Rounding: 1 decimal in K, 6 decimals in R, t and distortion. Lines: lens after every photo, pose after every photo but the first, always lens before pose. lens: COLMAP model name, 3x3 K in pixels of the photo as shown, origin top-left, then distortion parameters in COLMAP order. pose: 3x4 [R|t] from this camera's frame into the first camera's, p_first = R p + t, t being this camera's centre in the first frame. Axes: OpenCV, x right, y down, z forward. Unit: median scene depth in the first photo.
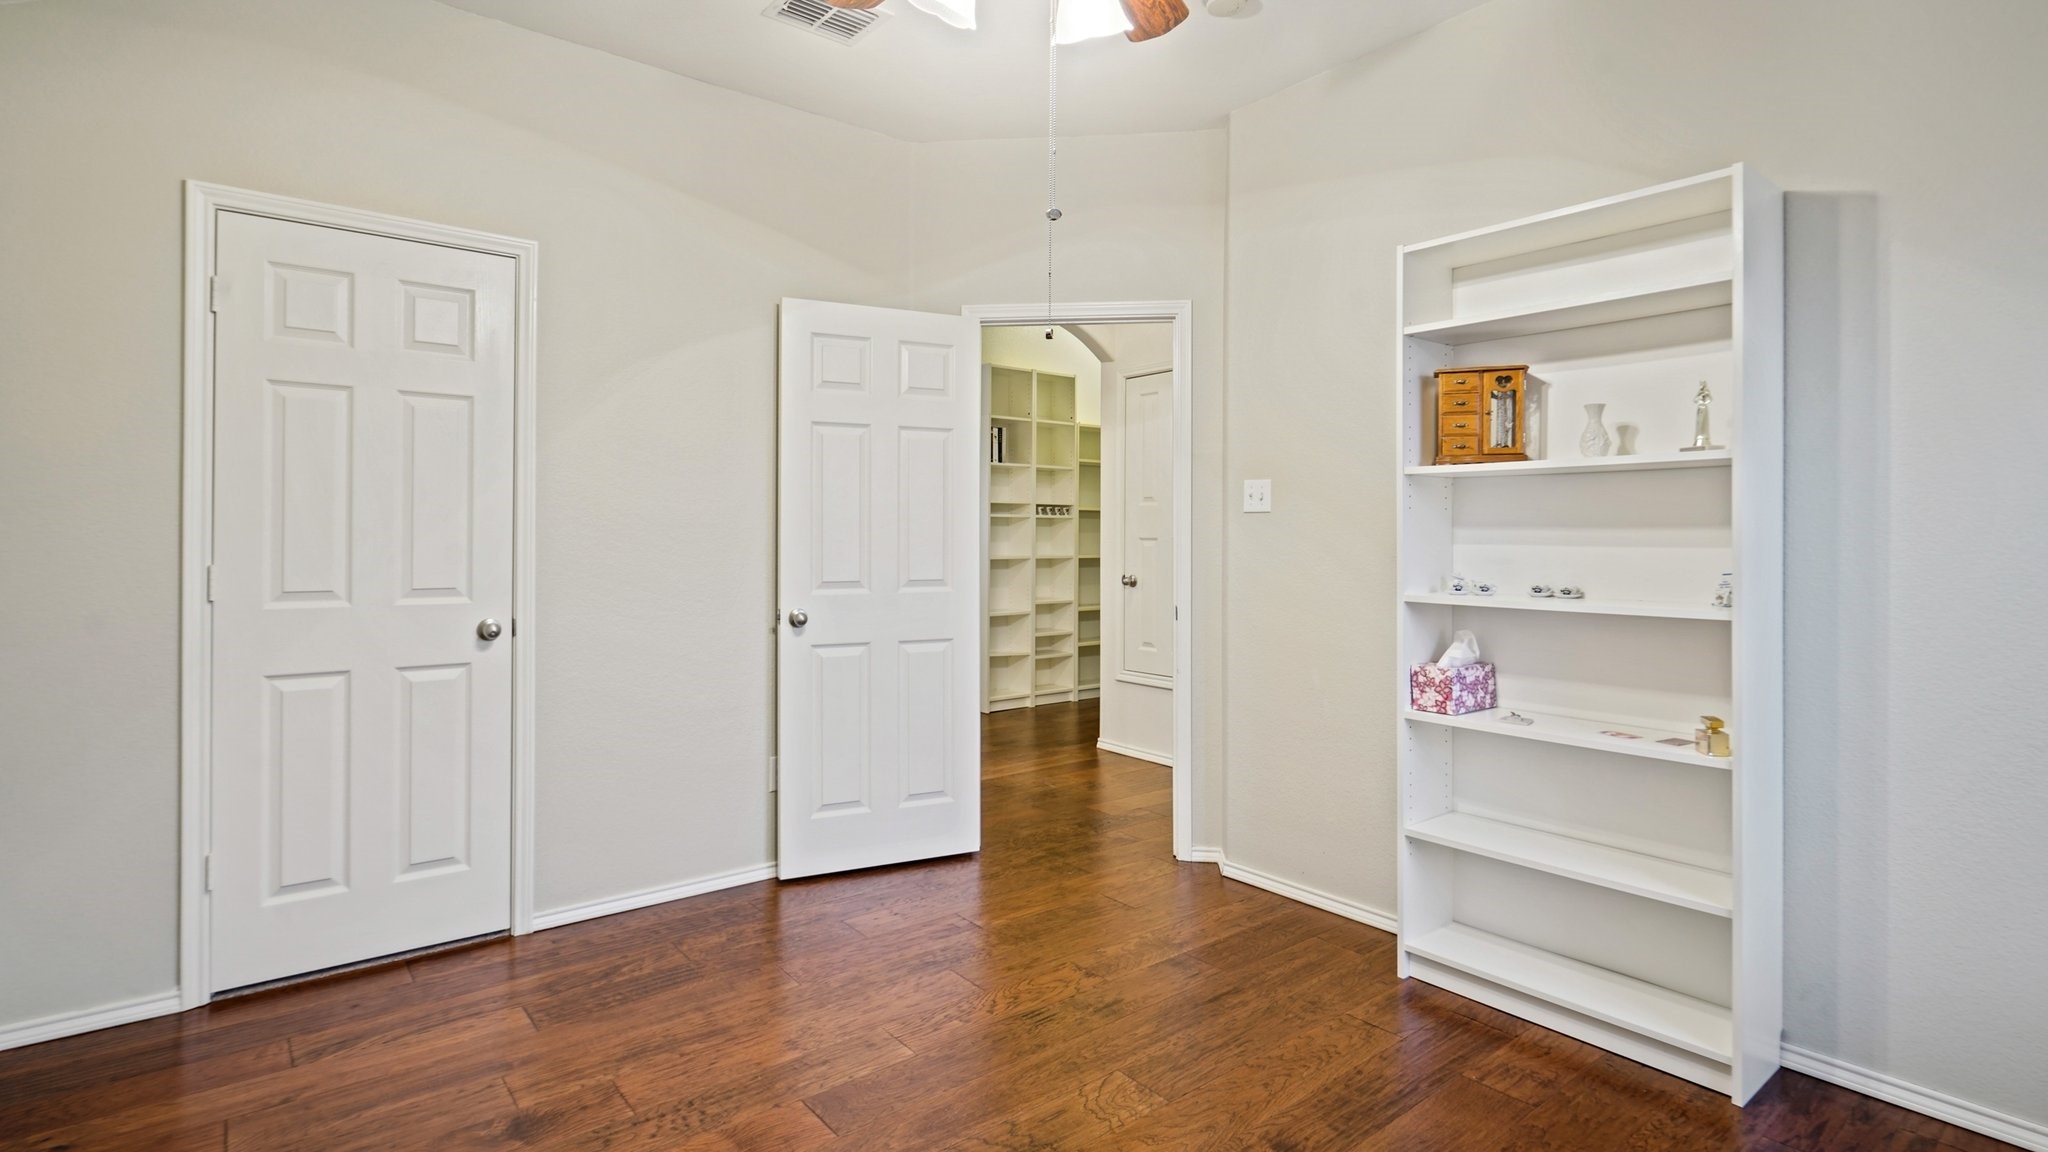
lens RADIAL K [[962.8, 0, 1023.5], [0, 962.8, 562.6], [0, 0, 1]] dist [-0.001187, -0.000061]
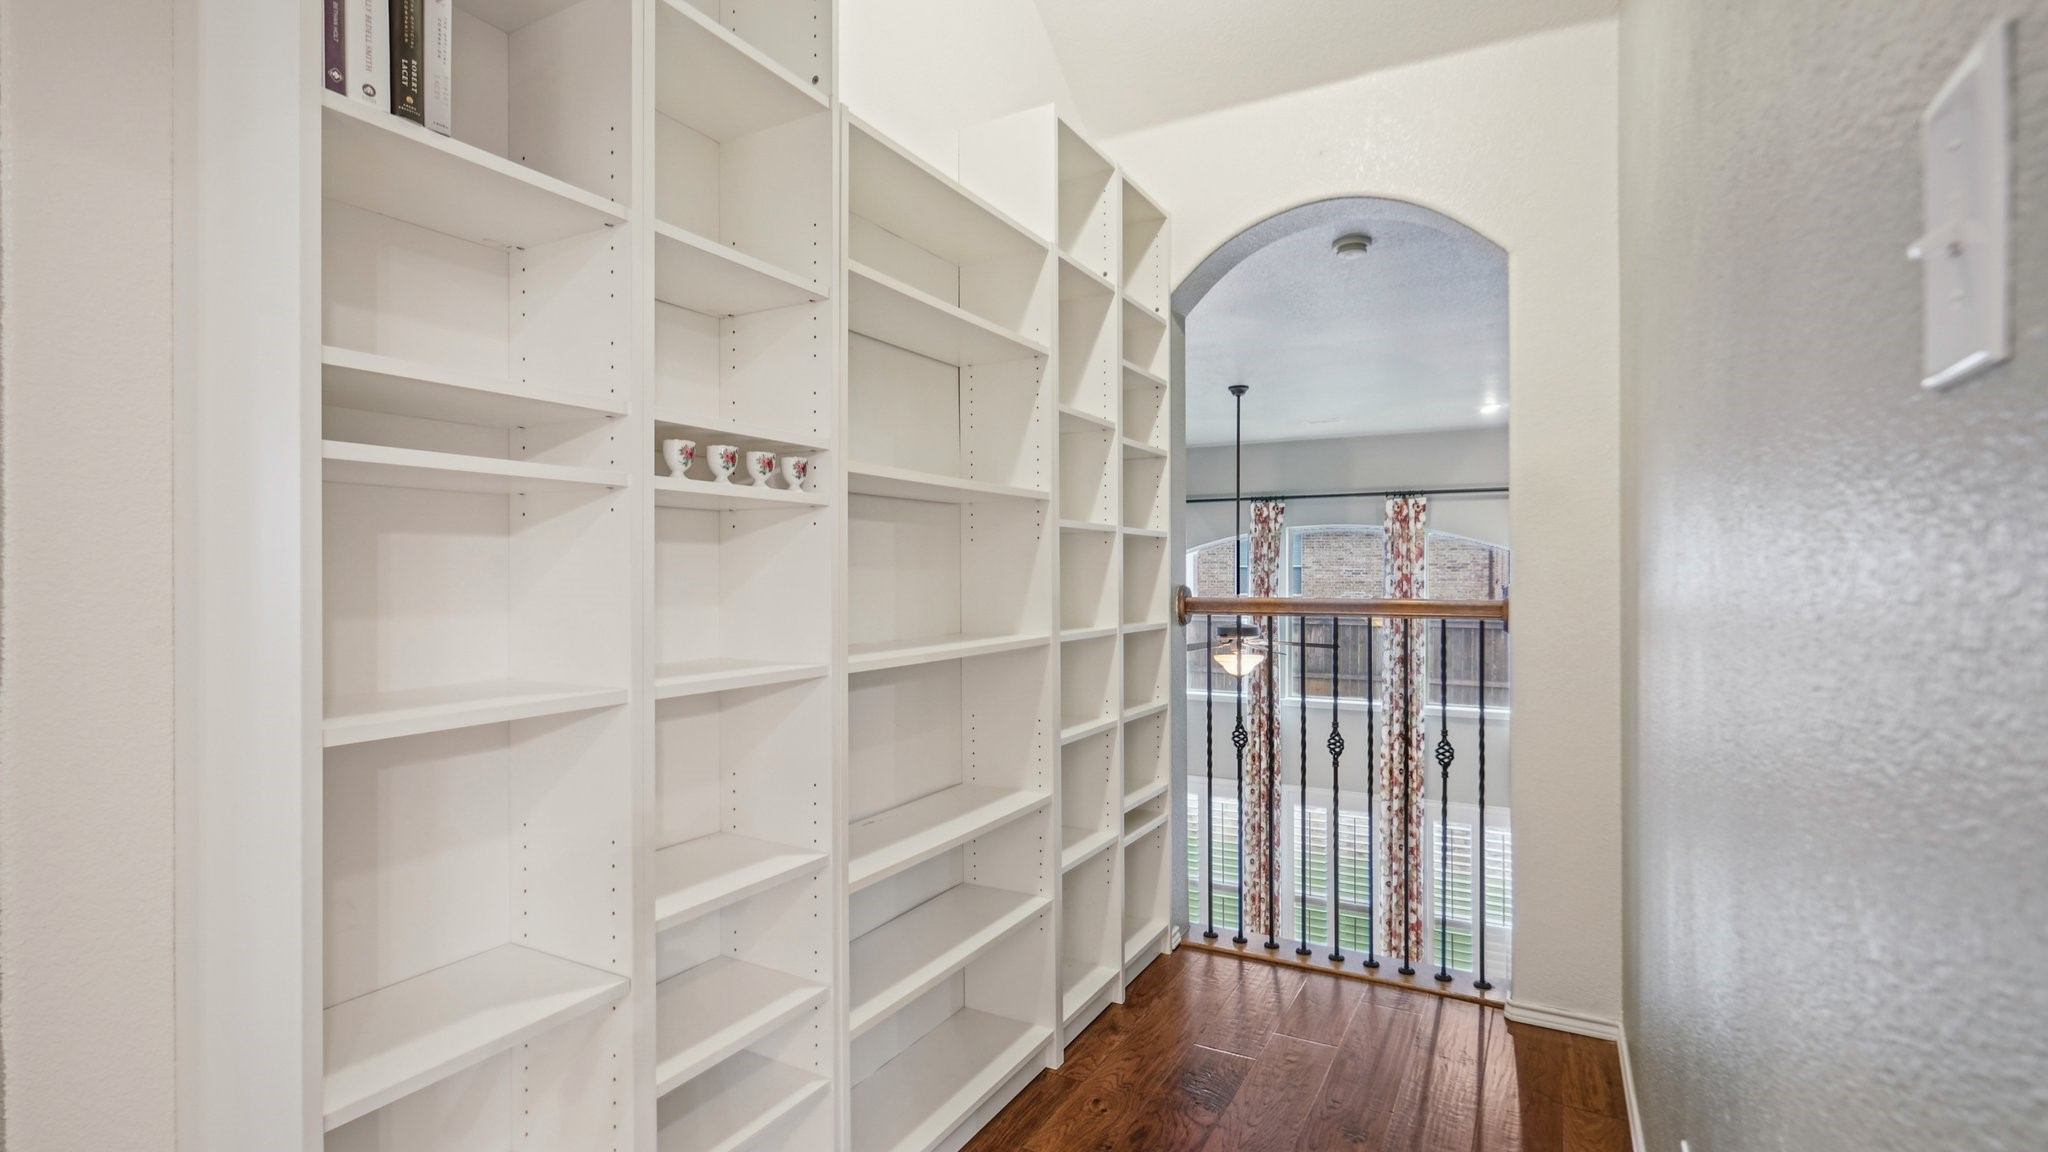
lens RADIAL K [[962.8, 0, 1022.2], [0, 962.8, 572.2], [0, 0, 1]] dist [-0.001187, -0.000061]
pose [[0.926382, -0.000869, 0.376585, 0.008496], [0.002478, 0.999990, -0.003788, -0.029336], [-0.376578, 0.004442, 0.926374, 0.781814]]
